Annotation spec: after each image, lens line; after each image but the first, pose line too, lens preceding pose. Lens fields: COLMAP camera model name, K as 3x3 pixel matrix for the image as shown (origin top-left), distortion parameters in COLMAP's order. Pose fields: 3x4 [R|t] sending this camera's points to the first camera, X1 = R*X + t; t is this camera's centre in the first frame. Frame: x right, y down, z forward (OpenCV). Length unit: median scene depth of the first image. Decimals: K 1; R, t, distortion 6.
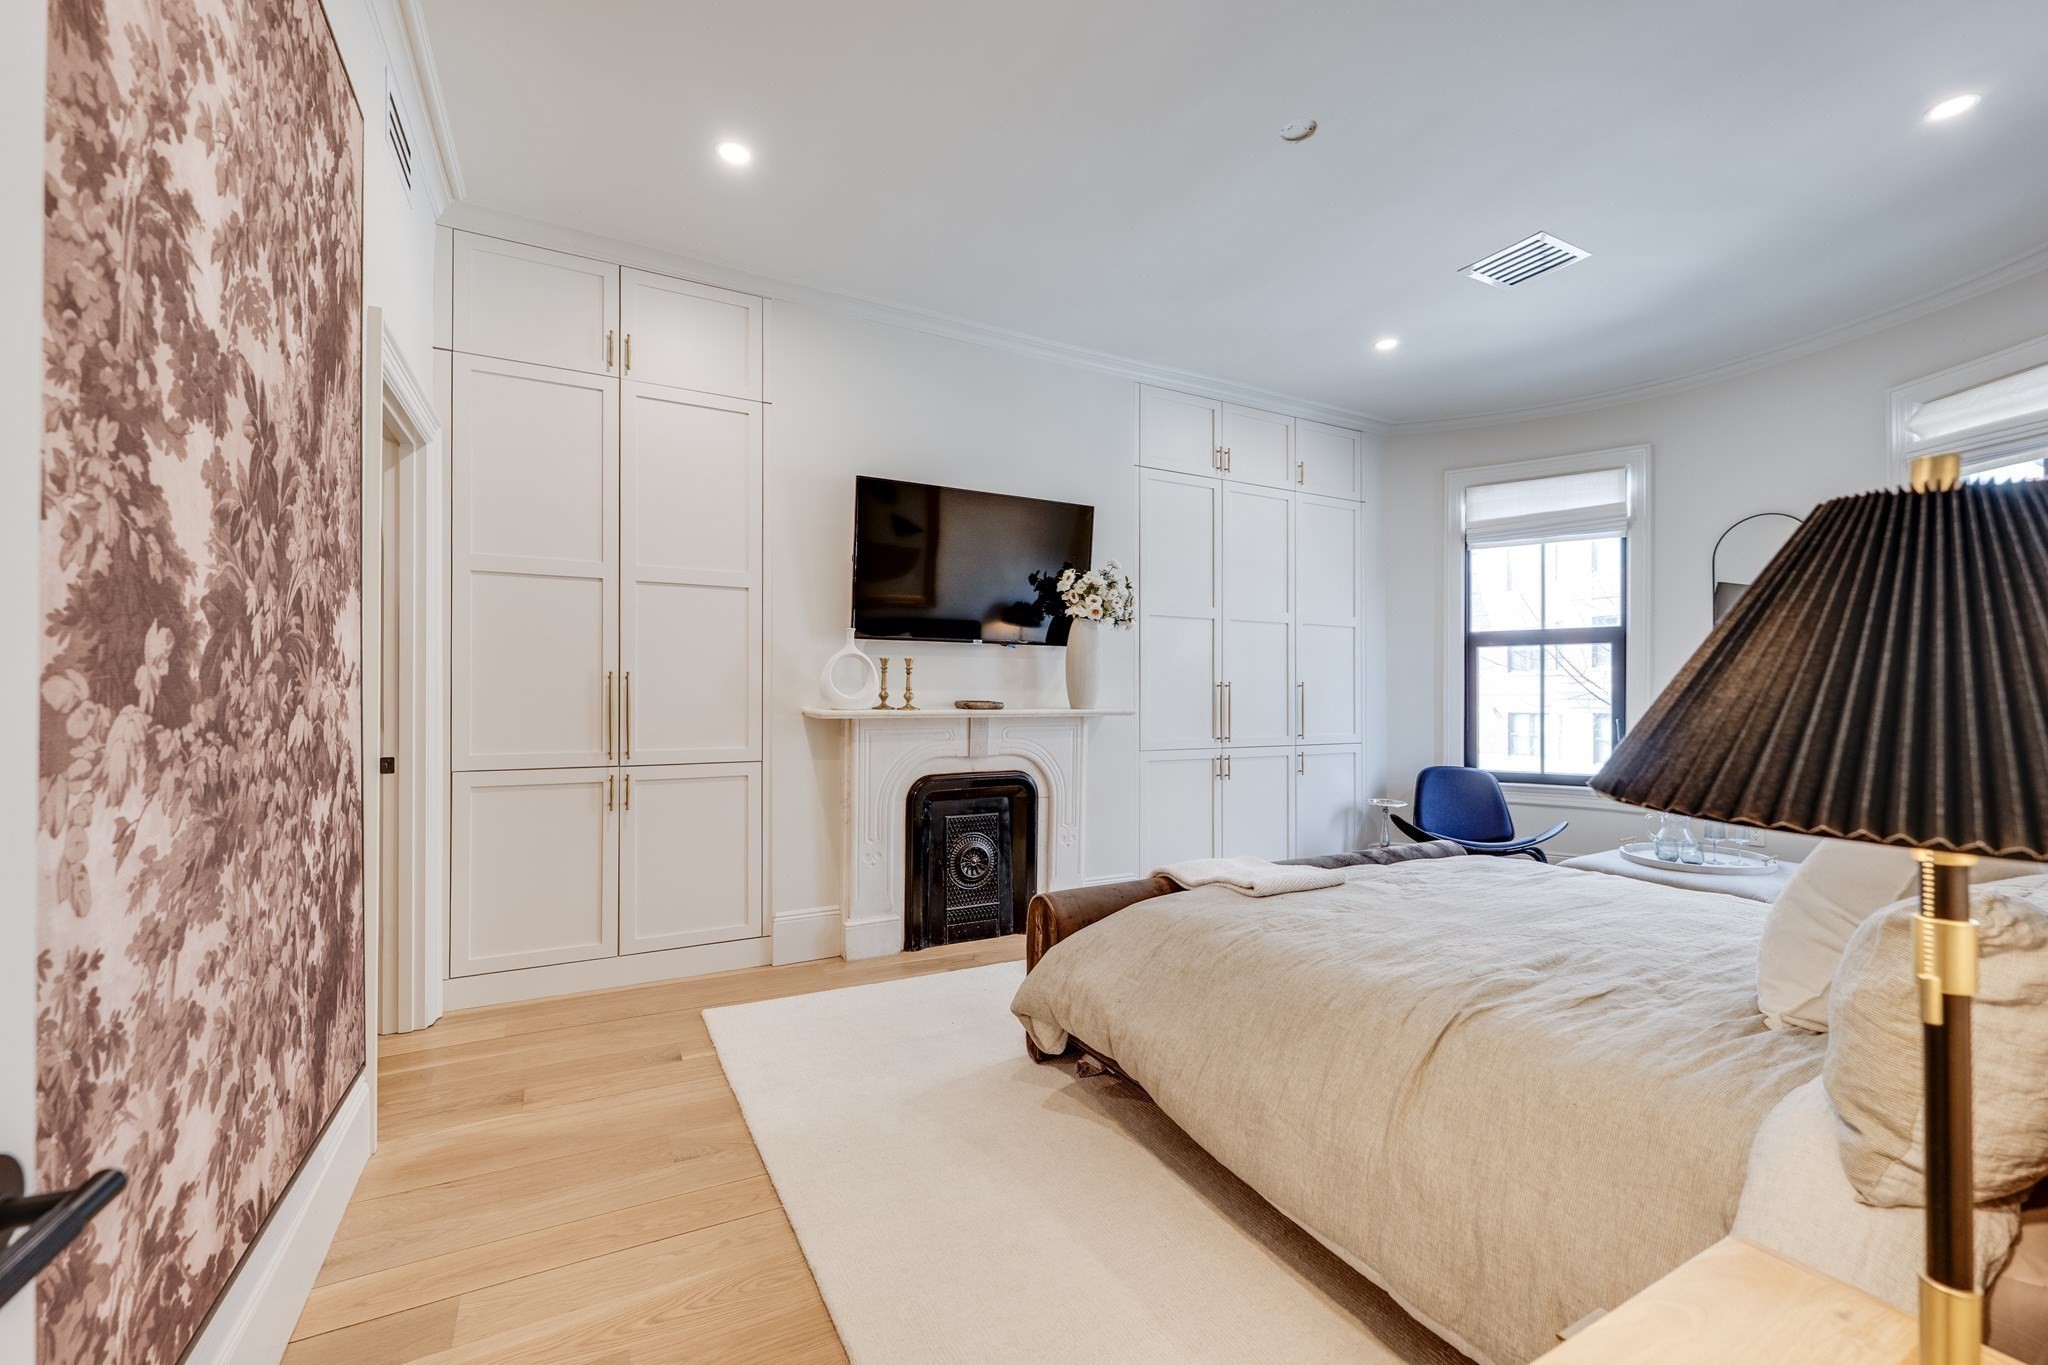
lens RADIAL K [[842.7, 0, 1029.6], [0, 842.7, 698.0], [0, 0, 1]] dist [0.000443, 0.000031]
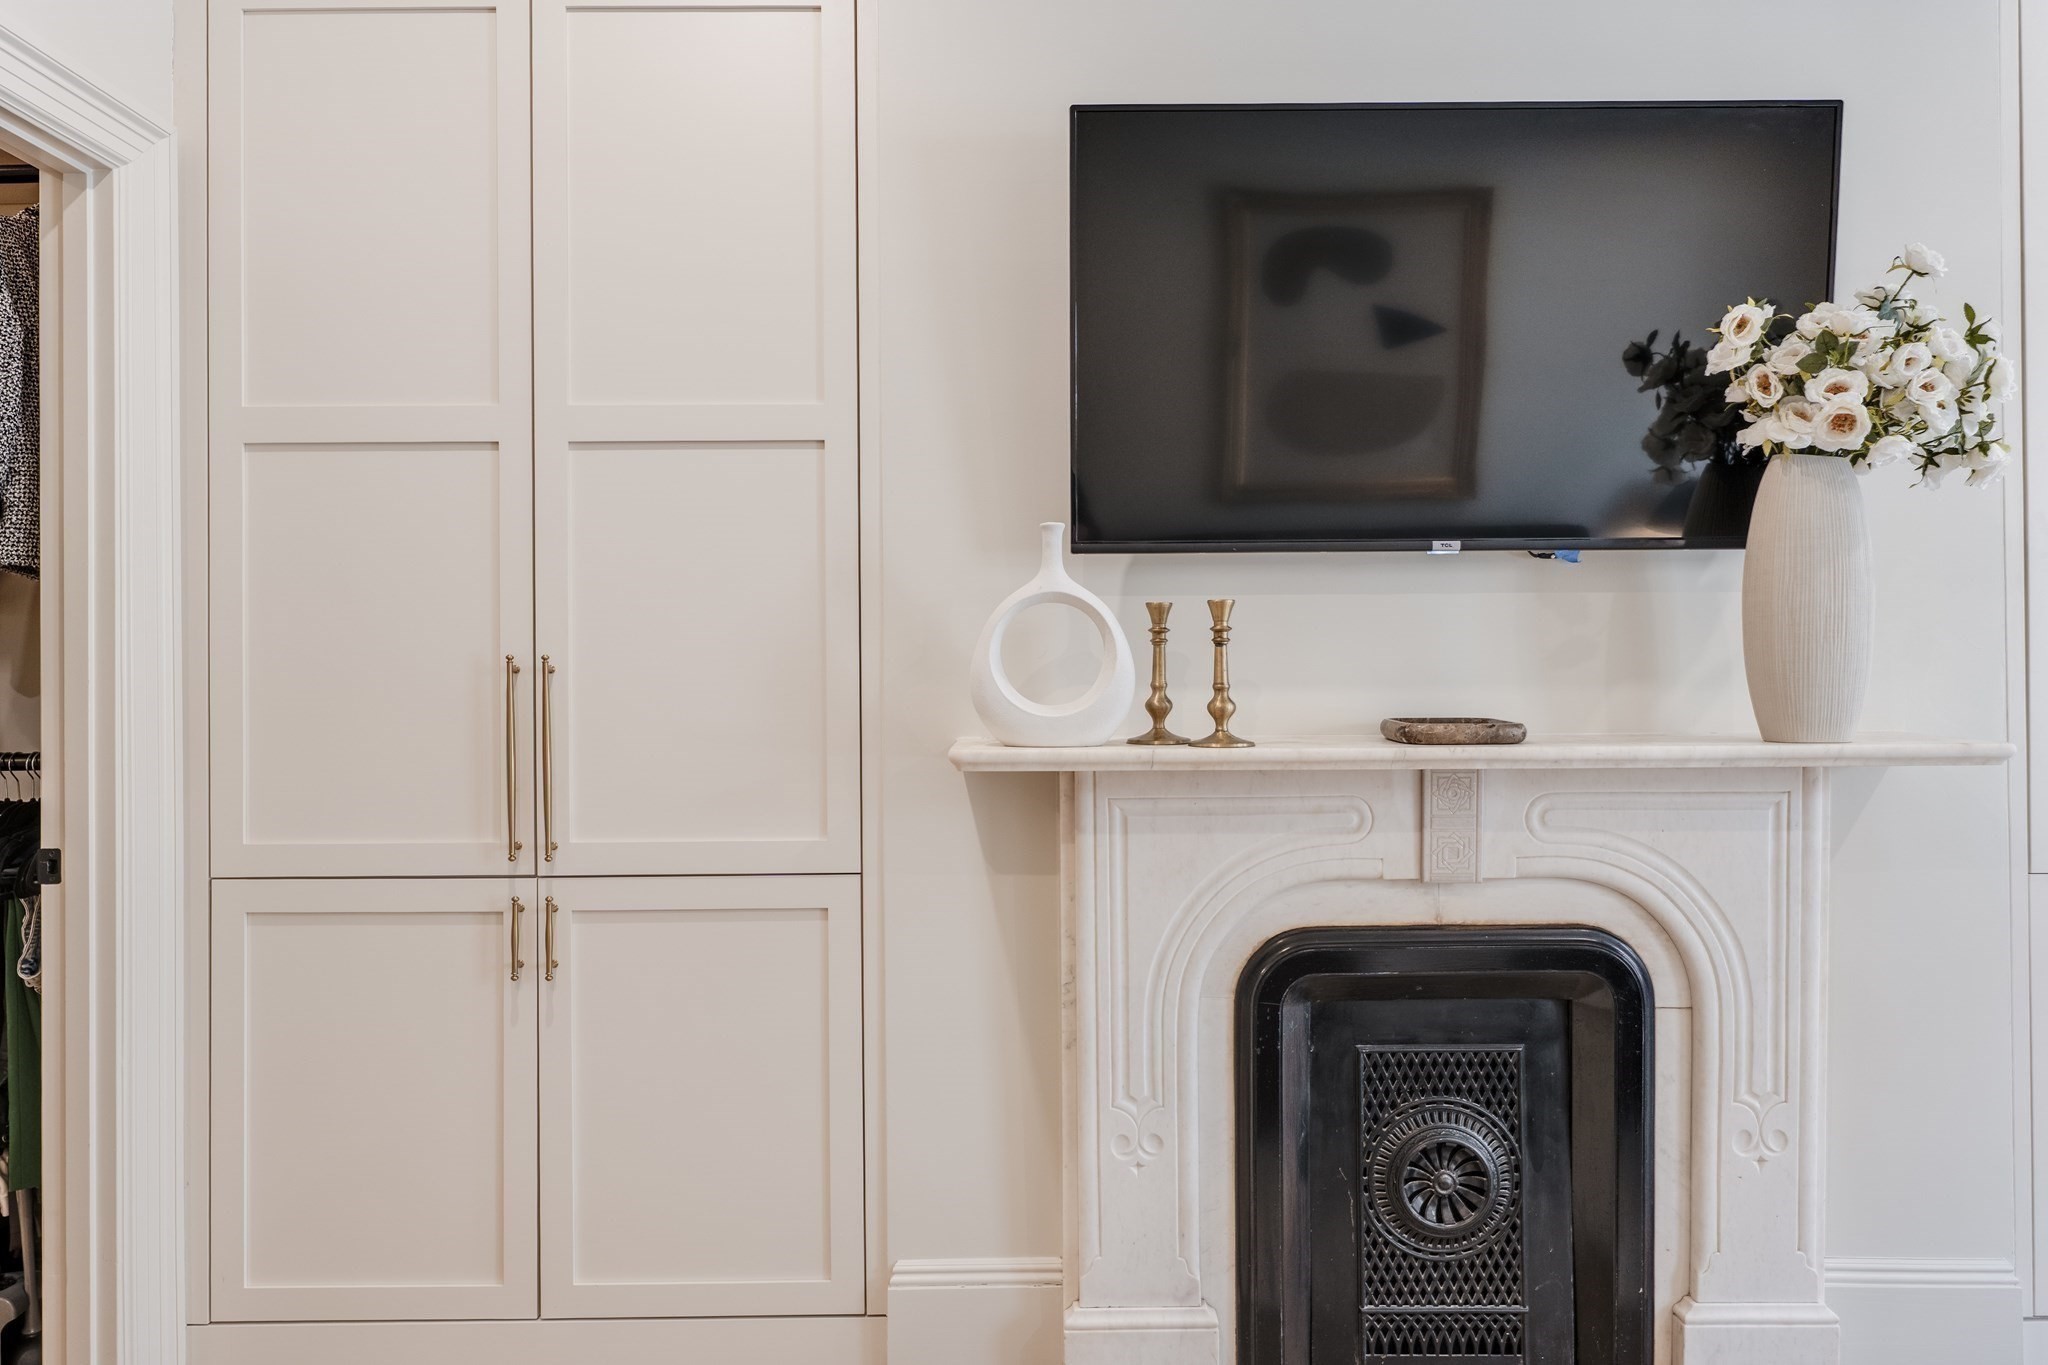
lens RADIAL K [[1419.5, 0, 1006.0], [0, 1419.5, 697.7], [0, 0, 1]] dist [0.004153, -0.002351]
pose [[0.878248, -0.006765, -0.478157, 0.056108], [0.007334, 0.999973, -0.000676, -0.006215], [0.478148, -0.002913, 0.878274, 0.400480]]
